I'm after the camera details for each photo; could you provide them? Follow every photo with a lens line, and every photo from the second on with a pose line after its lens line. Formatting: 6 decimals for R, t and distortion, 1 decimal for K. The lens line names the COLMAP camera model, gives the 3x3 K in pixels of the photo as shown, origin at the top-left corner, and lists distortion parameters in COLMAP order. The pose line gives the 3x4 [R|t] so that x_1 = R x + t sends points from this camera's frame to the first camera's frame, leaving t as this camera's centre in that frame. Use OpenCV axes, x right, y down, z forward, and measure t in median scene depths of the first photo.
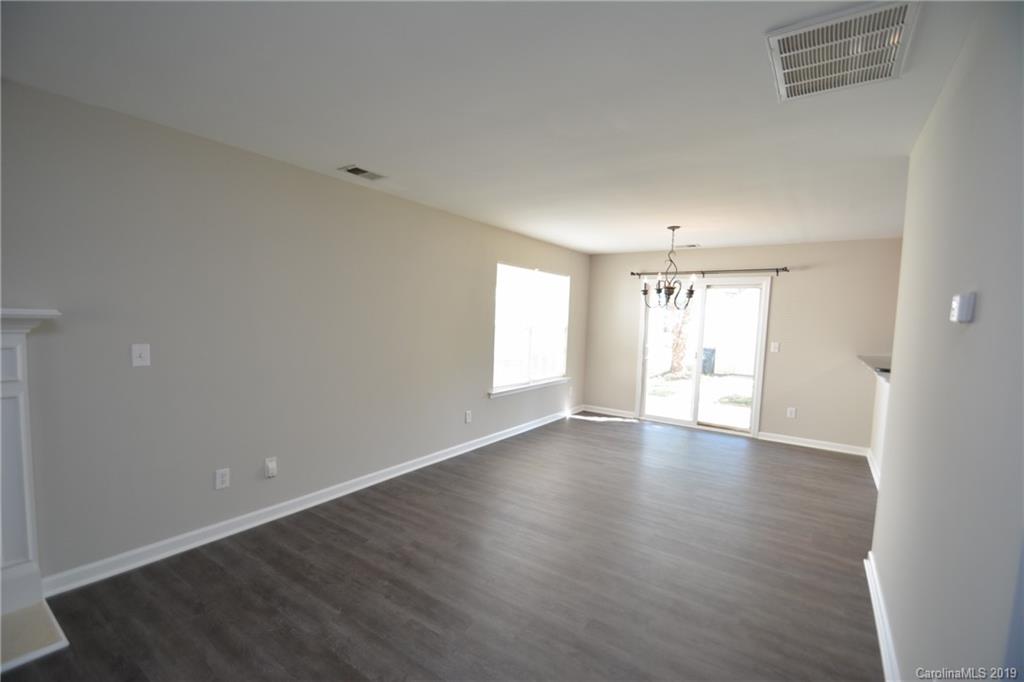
lens RADIAL K [[448.8, 0, 495.6], [0, 448.8, 348.5], [0, 0, 1]] dist [0.000334, -0.000197]
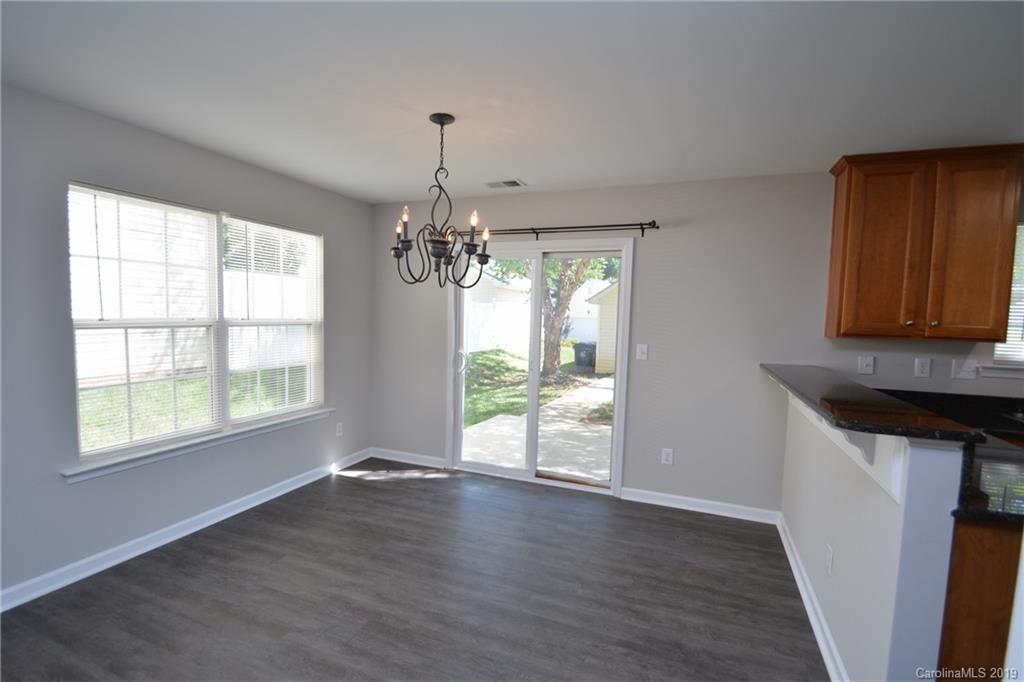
lens RADIAL K [[489.5, 0, 496.6], [0, 489.5, 344.9], [0, 0, 1]] dist [0.000796, -0.000424]
pose [[0.973301, -0.023467, 0.228330, 0.263352], [0.023517, 0.999720, 0.002501, -0.017291], [-0.228325, 0.002935, 0.973581, 0.373881]]
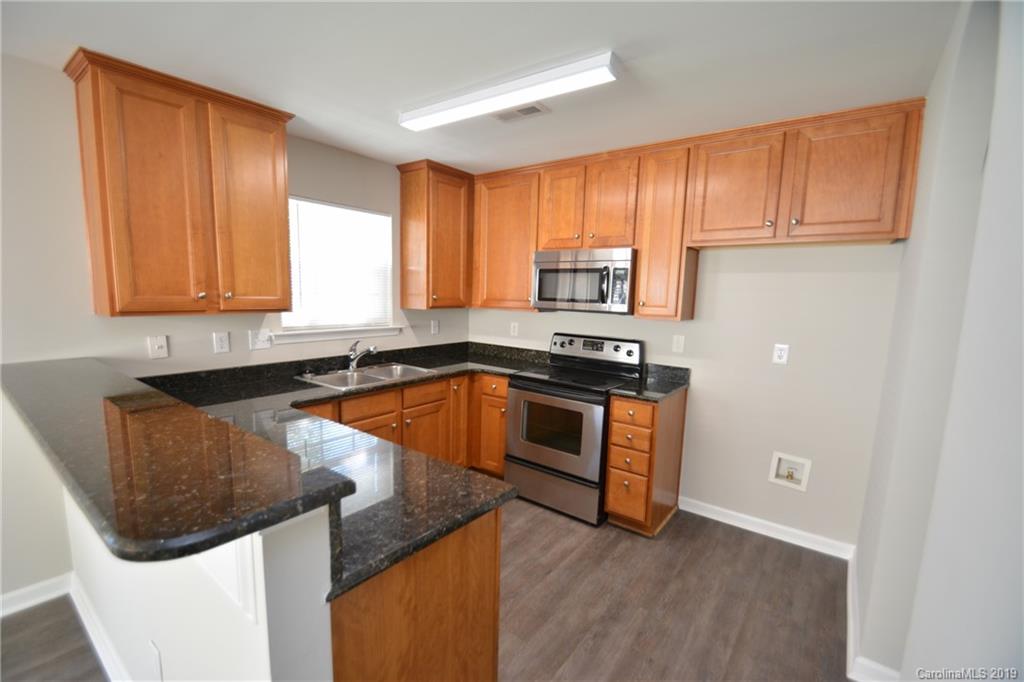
lens RADIAL K [[436.2, 0, 524.8], [0, 436.2, 349.0], [0, 0, 1]] dist [0.009618, -0.017242]
pose [[0.002537, -0.167270, 0.985908, 0.409054], [0.041332, 0.985086, 0.167024, -0.034002], [-0.999142, 0.040326, 0.009413, 0.483247]]
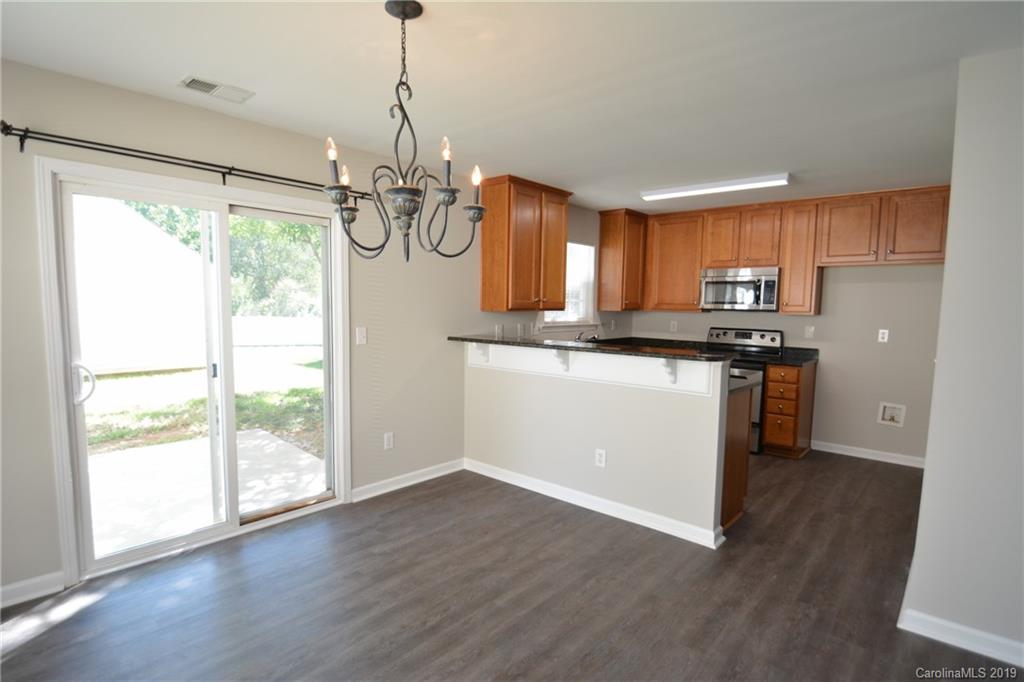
lens RADIAL K [[518.5, 0, 512.3], [0, 518.5, 350.1], [0, 0, 1]] dist [-0.028234, -0.001186]
pose [[0.098422, -0.124454, 0.987332, 0.001279], [0.056751, 0.991236, 0.119289, -0.048805], [-0.993525, 0.044291, 0.104622, 0.719675]]
